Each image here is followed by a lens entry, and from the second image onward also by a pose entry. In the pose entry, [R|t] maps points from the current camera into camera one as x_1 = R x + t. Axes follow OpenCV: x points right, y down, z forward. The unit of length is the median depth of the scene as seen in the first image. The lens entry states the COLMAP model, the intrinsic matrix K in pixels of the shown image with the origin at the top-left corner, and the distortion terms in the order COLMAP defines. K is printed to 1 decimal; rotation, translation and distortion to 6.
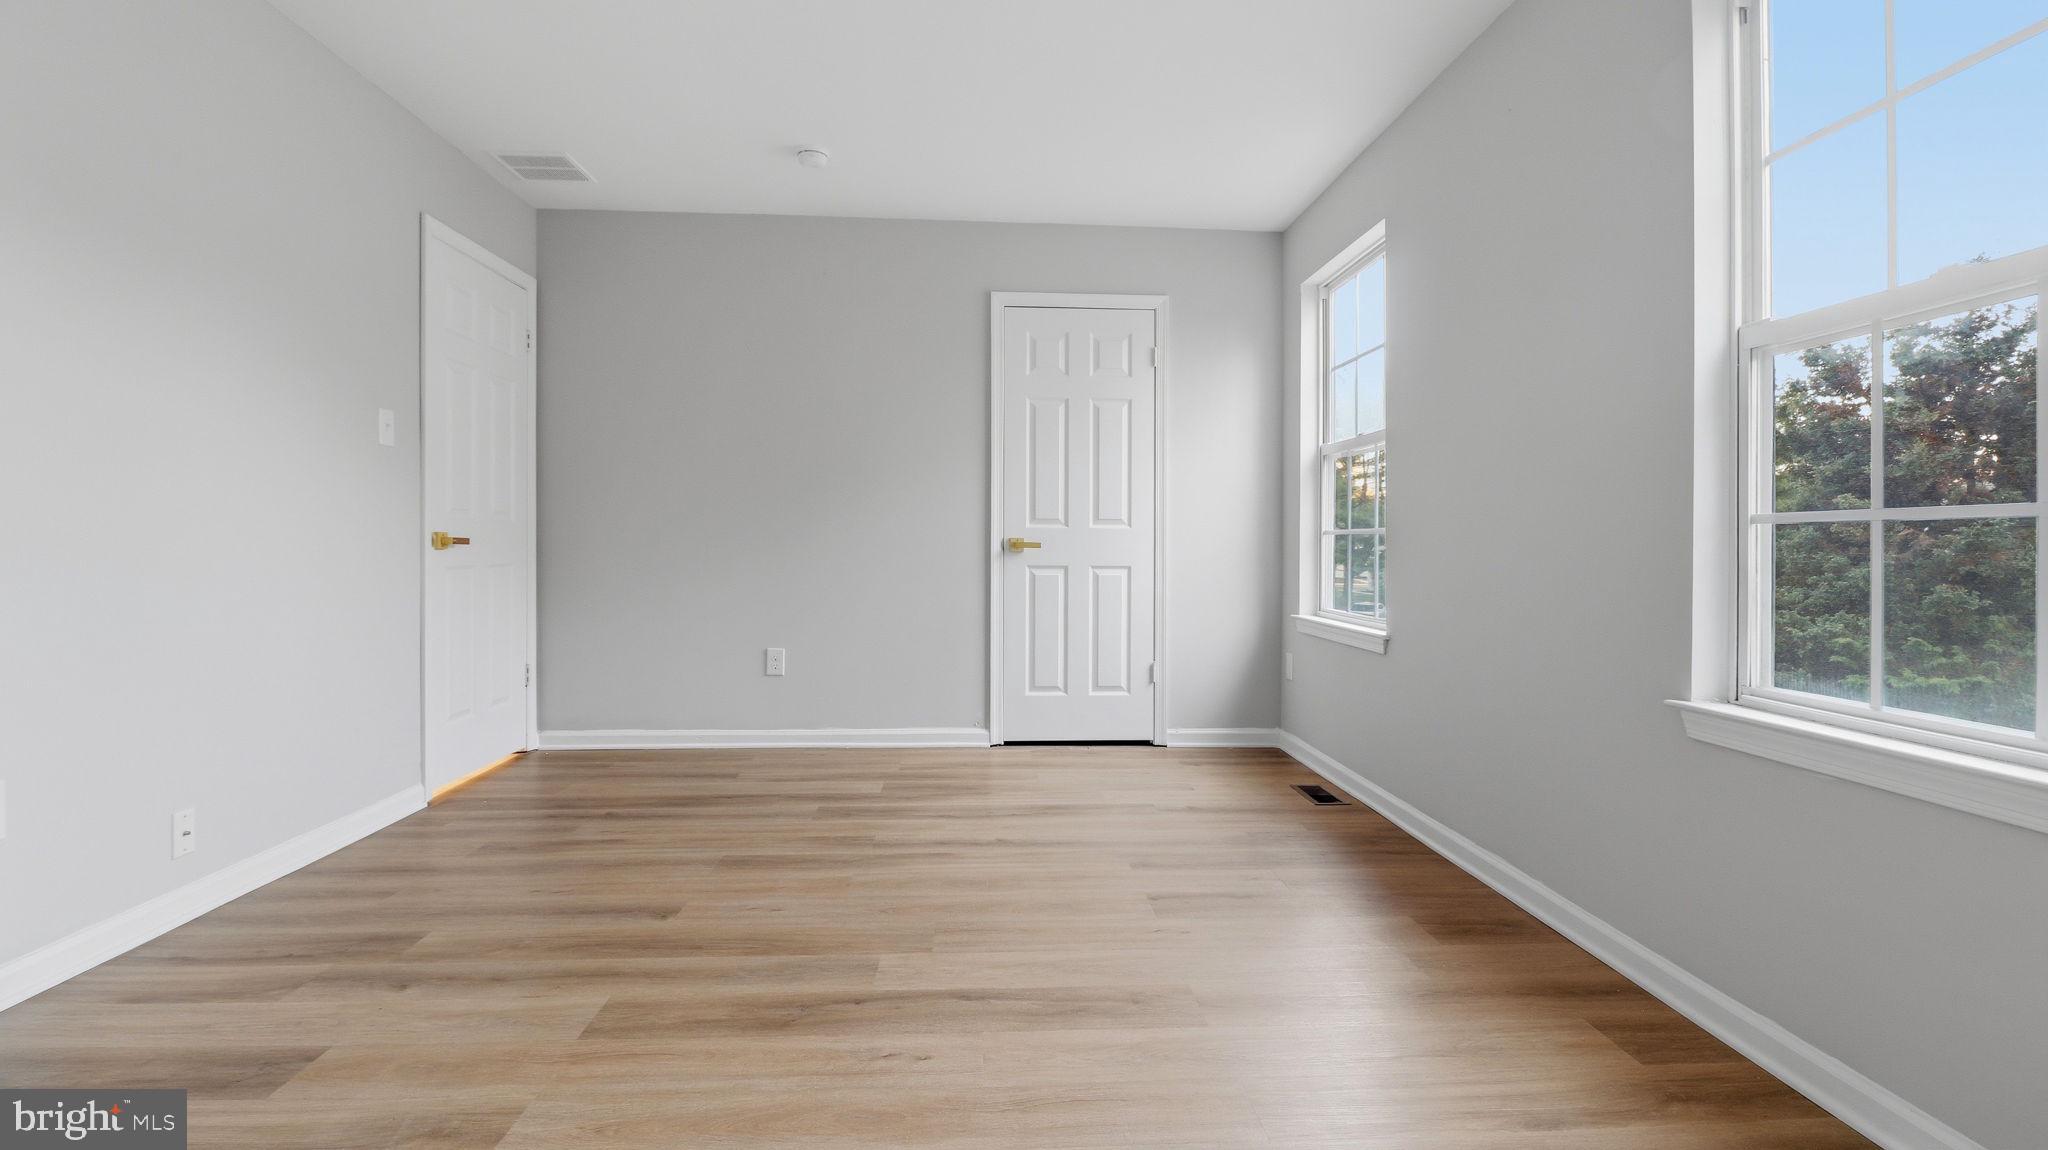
lens RADIAL K [[976.9, 0, 1042.8], [0, 976.9, 554.3], [0, 0, 1]] dist [0.001323, -0.000605]
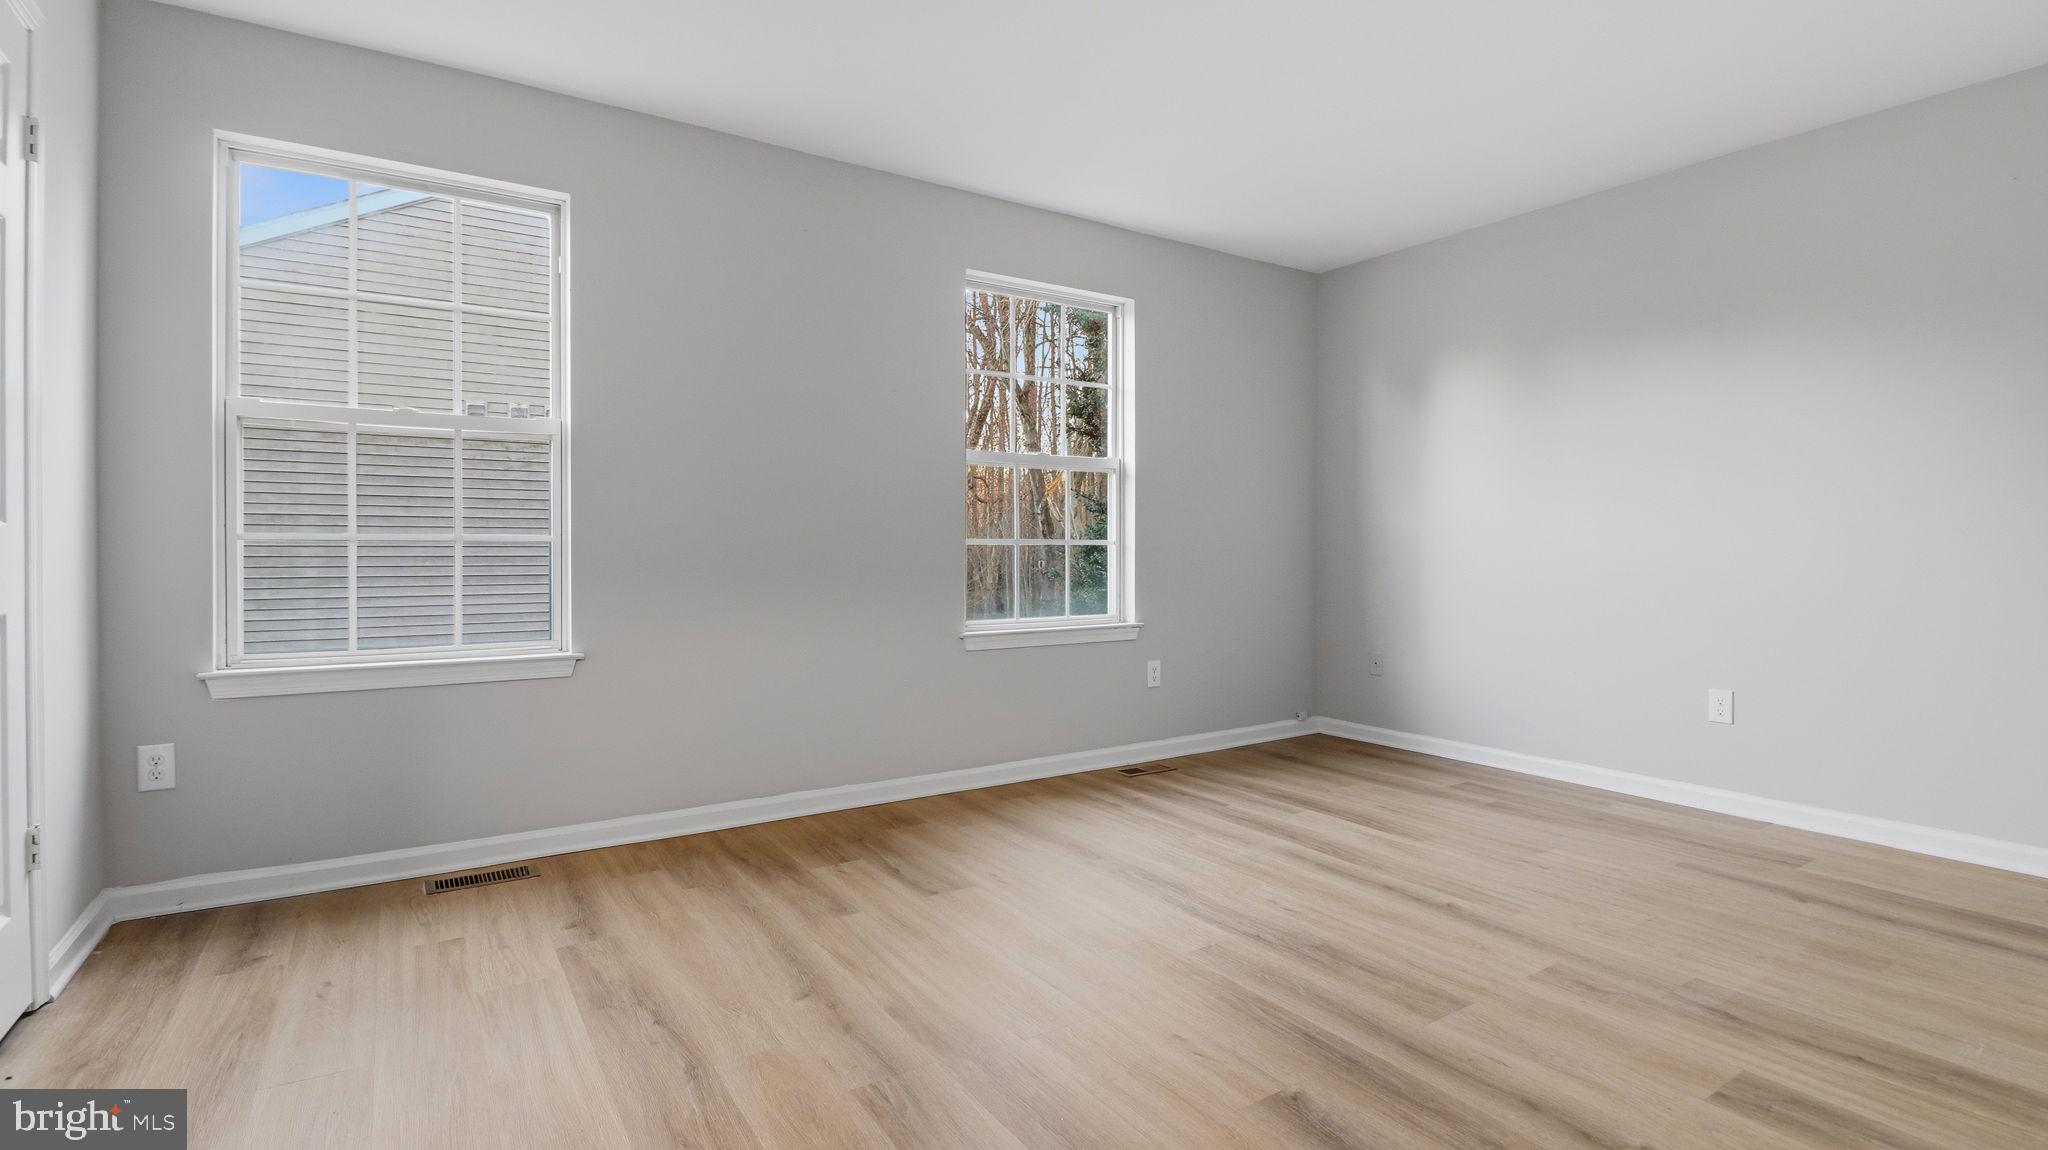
lens RADIAL K [[976.9, 0, 1042.8], [0, 976.9, 554.3], [0, 0, 1]] dist [0.001323, -0.000605]
pose [[-0.518026, -0.011742, 0.855284, -1.097720], [-0.001980, 0.999920, 0.012528, -0.037221], [-0.855363, 0.004796, -0.518008, 1.869588]]
